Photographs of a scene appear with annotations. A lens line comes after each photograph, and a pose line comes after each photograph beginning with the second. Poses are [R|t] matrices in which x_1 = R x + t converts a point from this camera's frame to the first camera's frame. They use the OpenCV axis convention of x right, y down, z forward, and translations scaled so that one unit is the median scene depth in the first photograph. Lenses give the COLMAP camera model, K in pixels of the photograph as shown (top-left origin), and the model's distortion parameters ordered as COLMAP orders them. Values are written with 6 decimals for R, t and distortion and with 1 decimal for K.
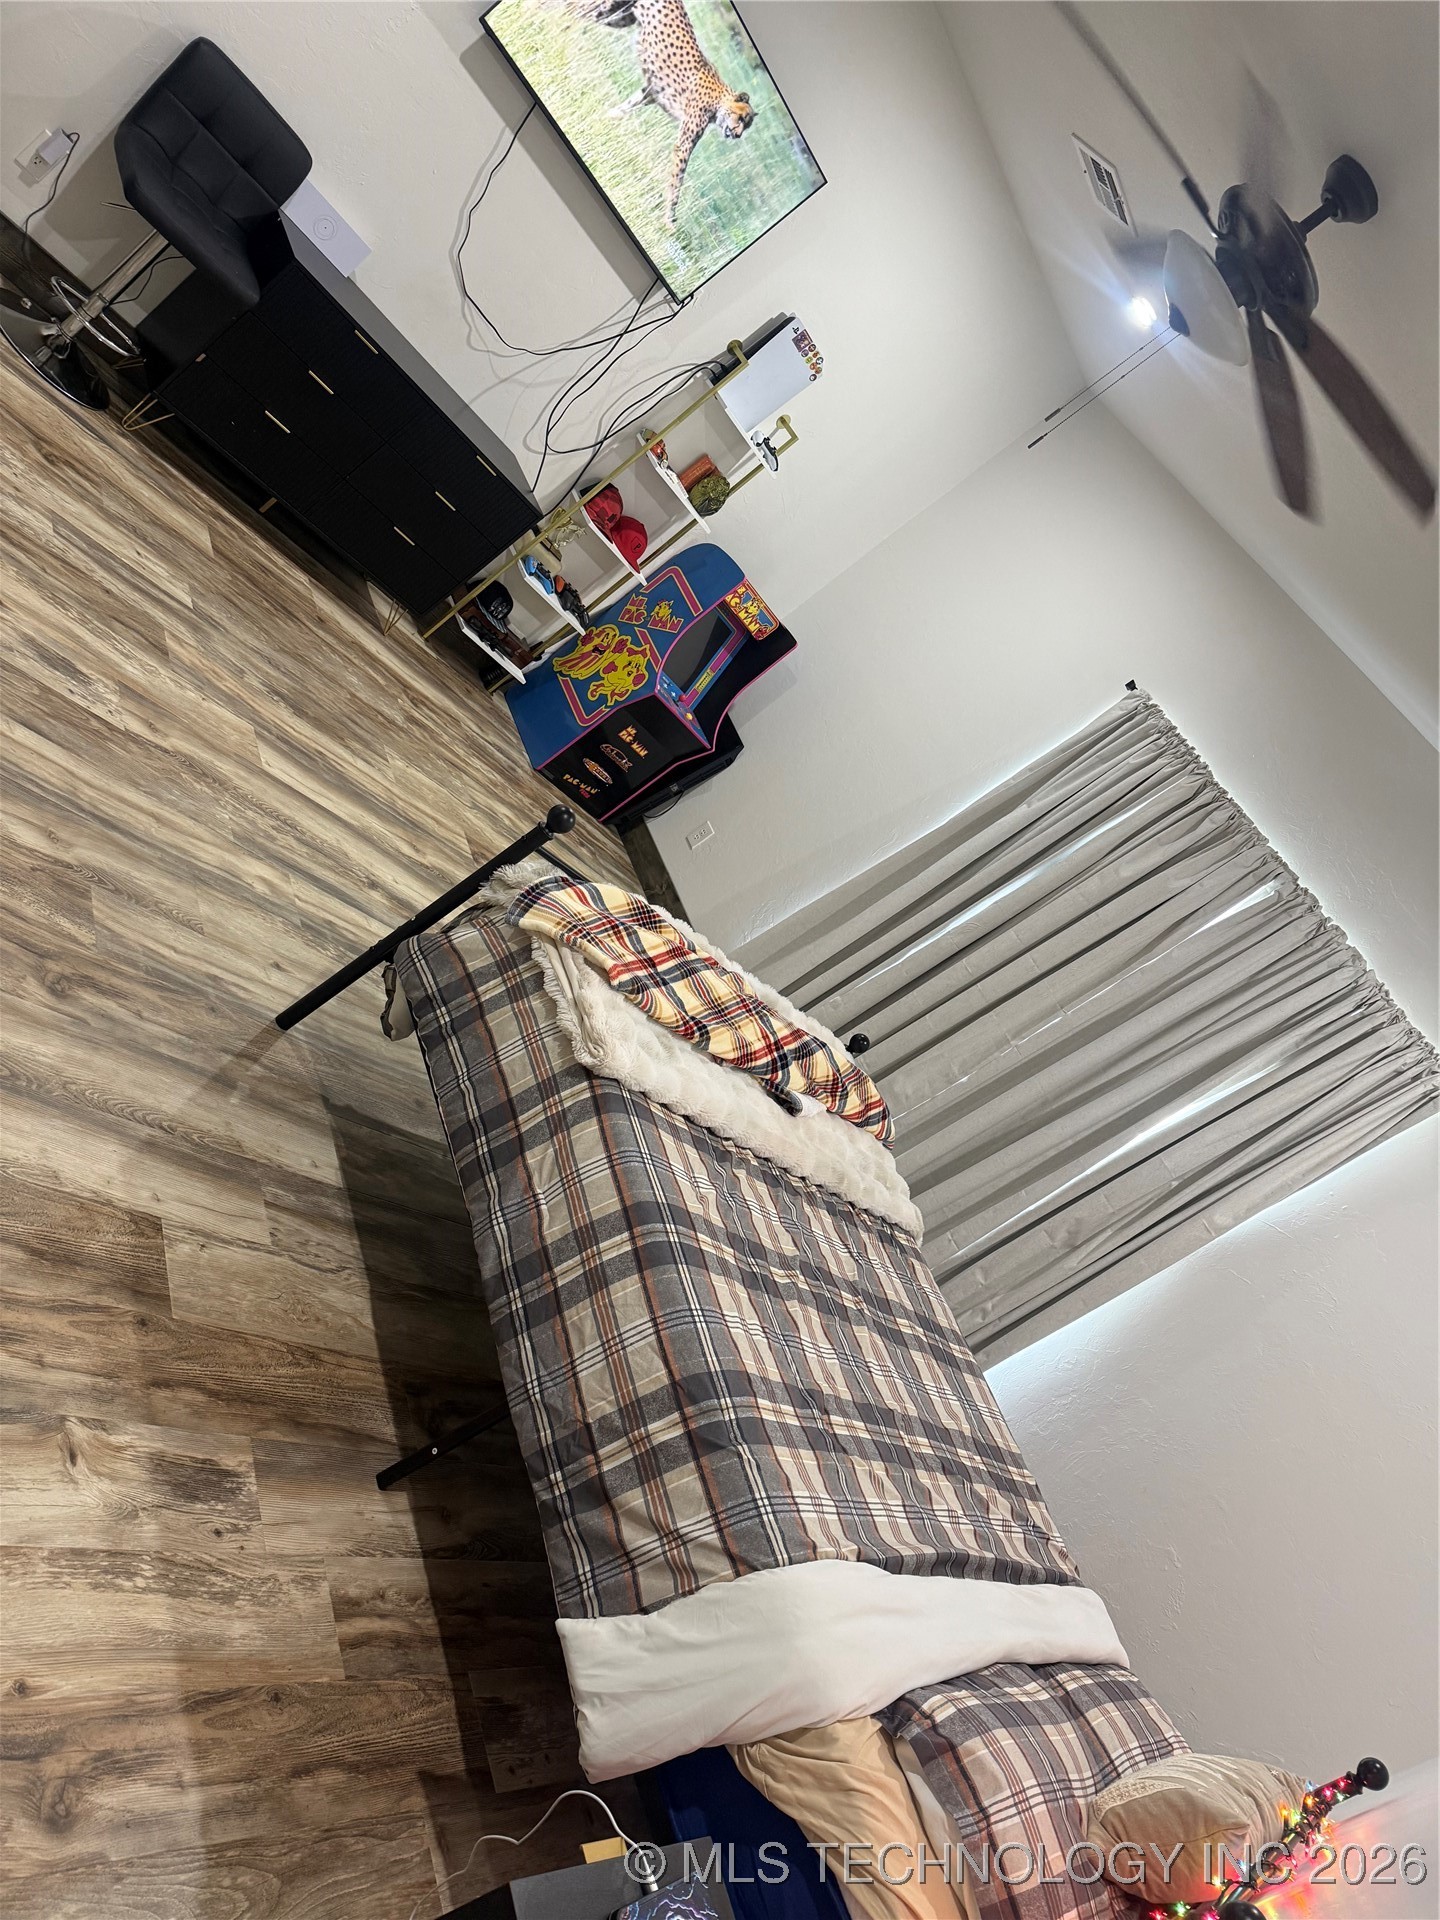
lens RADIAL K [[1322.7, 0, 720.0], [0, 1322.7, 960.0], [0, 0, 1]] dist [0.116704, -0.189046]
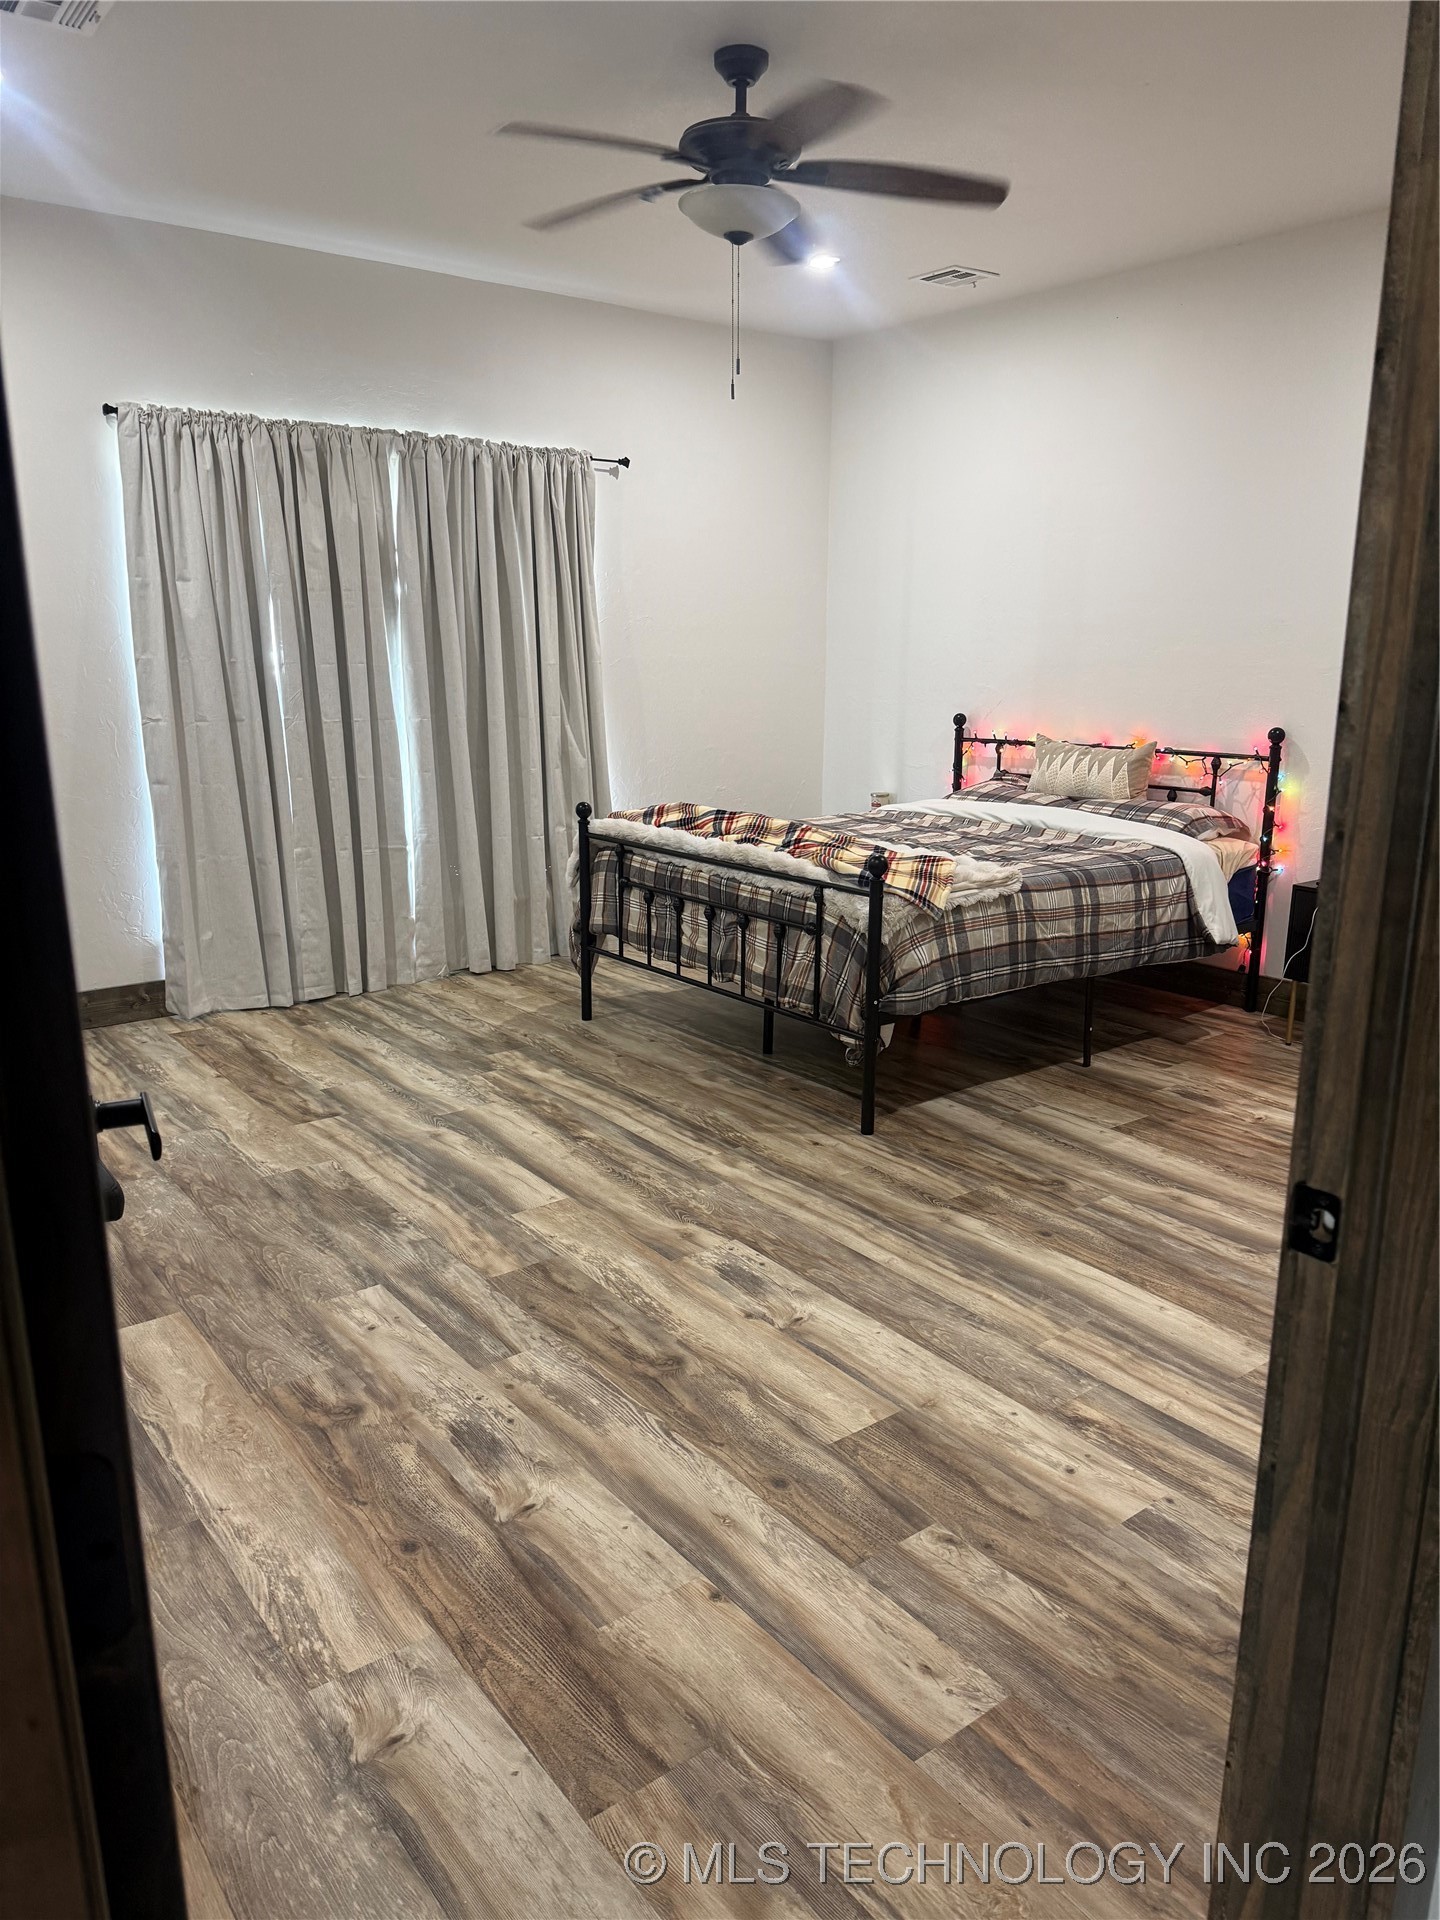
lens RADIAL K [[1322.7, 0, 720.0], [0, 1322.7, 960.0], [0, 0, 1]] dist [0.116704, -0.189046]
pose [[-0.024852, -0.918658, 0.394272, -0.445802], [0.373351, 0.357328, 0.856111, -0.779220], [-0.927357, 0.168478, 0.334102, 0.432053]]
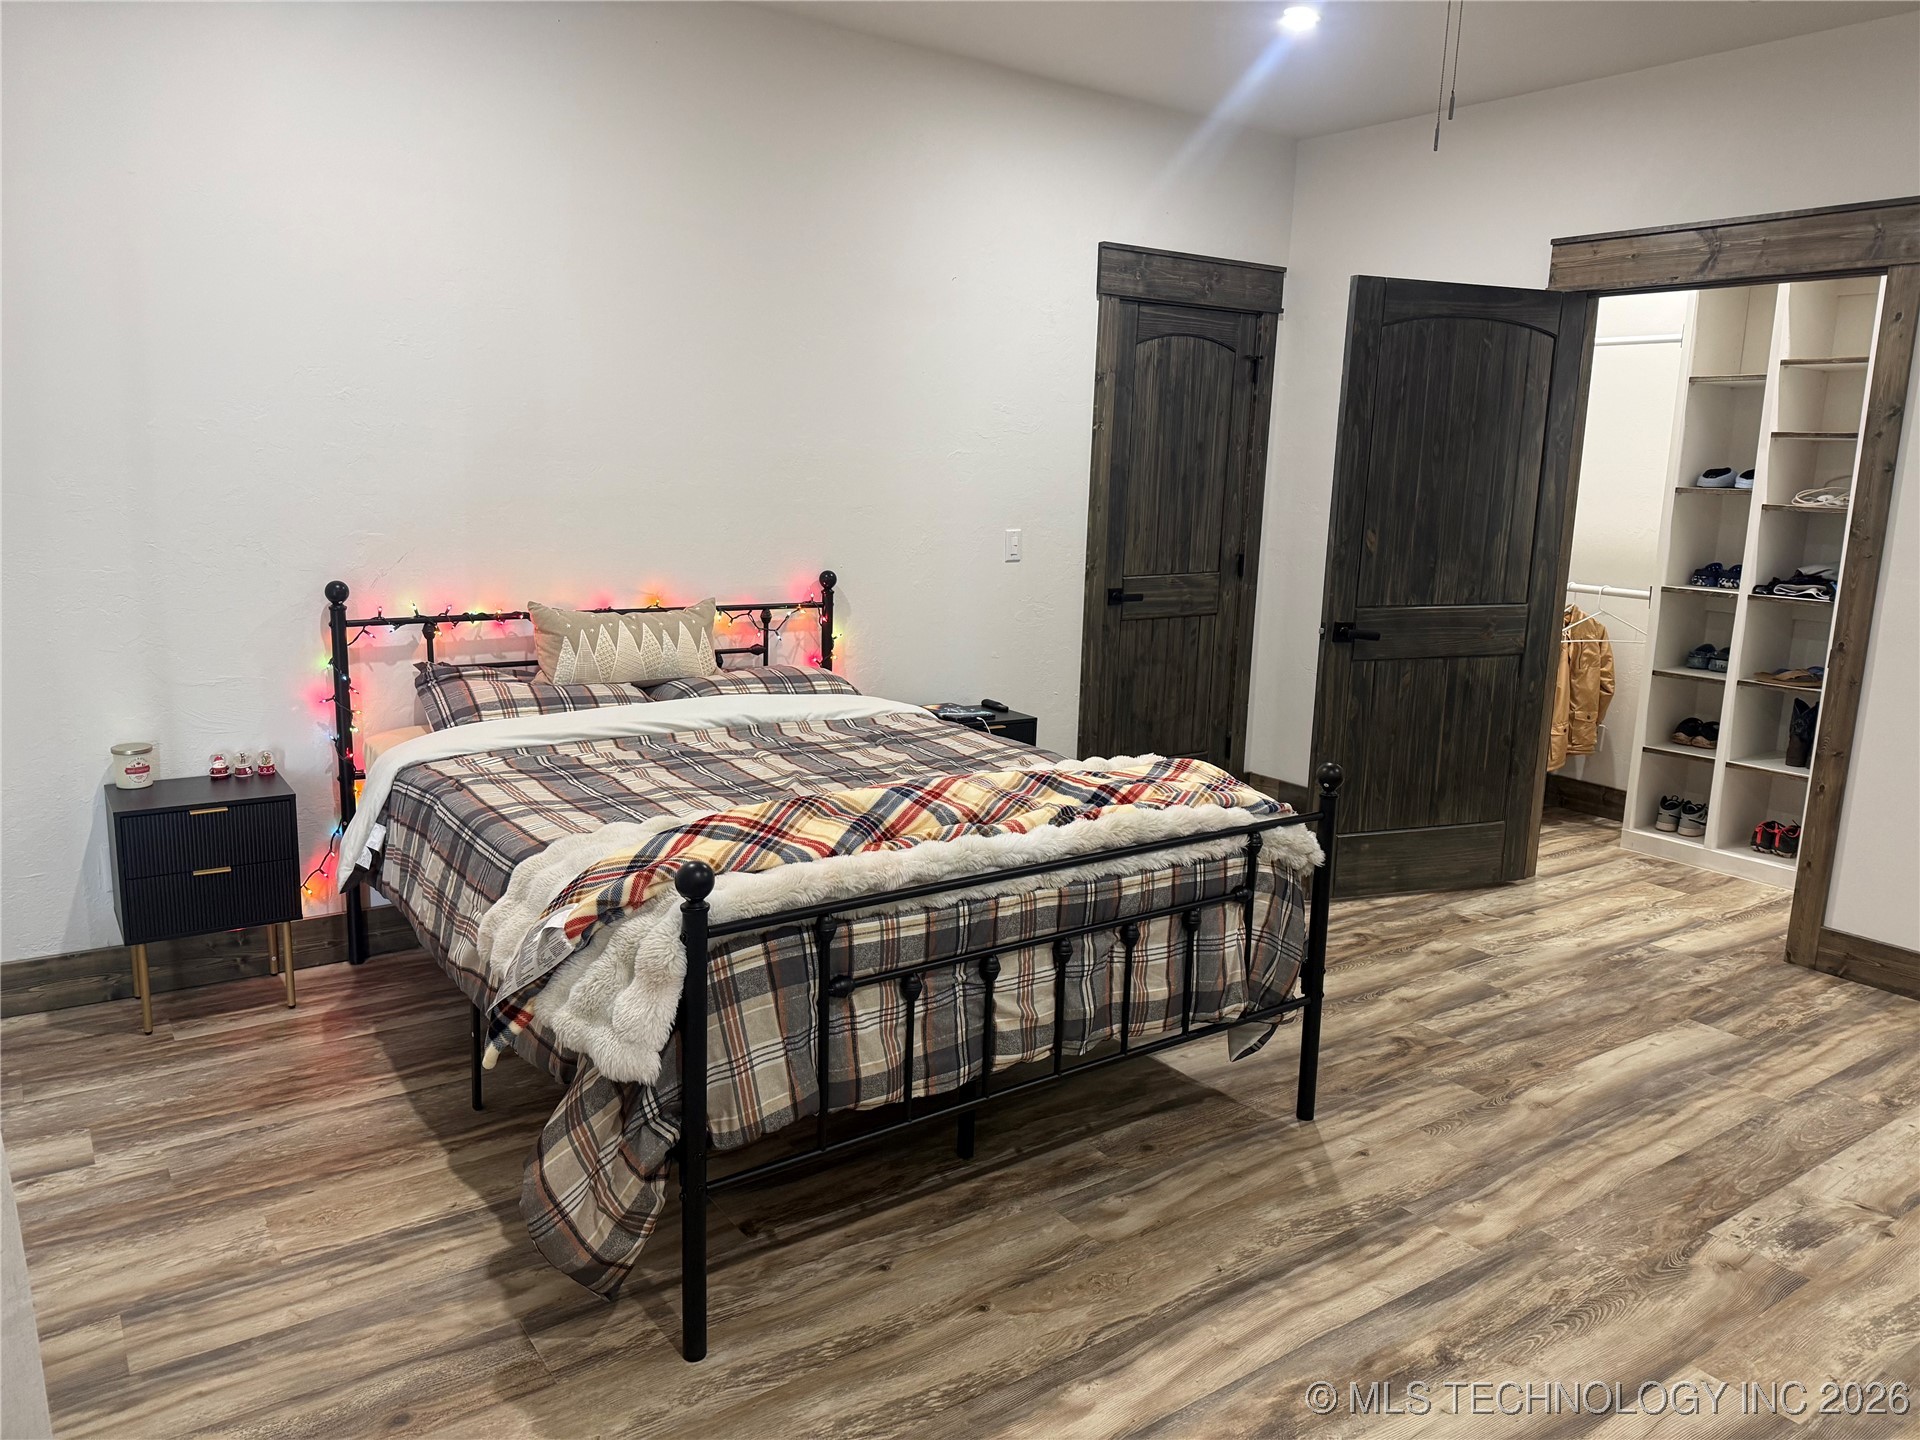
lens RADIAL K [[1337.9, 0, 971.2], [0, 1337.9, 695.2], [0, 0, 1]] dist [0.086947, -0.102323]
pose [[-0.571750, -0.807857, -0.143070, 0.154524], [-0.753733, 0.448352, 0.480486, -0.263772], [-0.324018, 0.382555, -0.865254, 1.215039]]
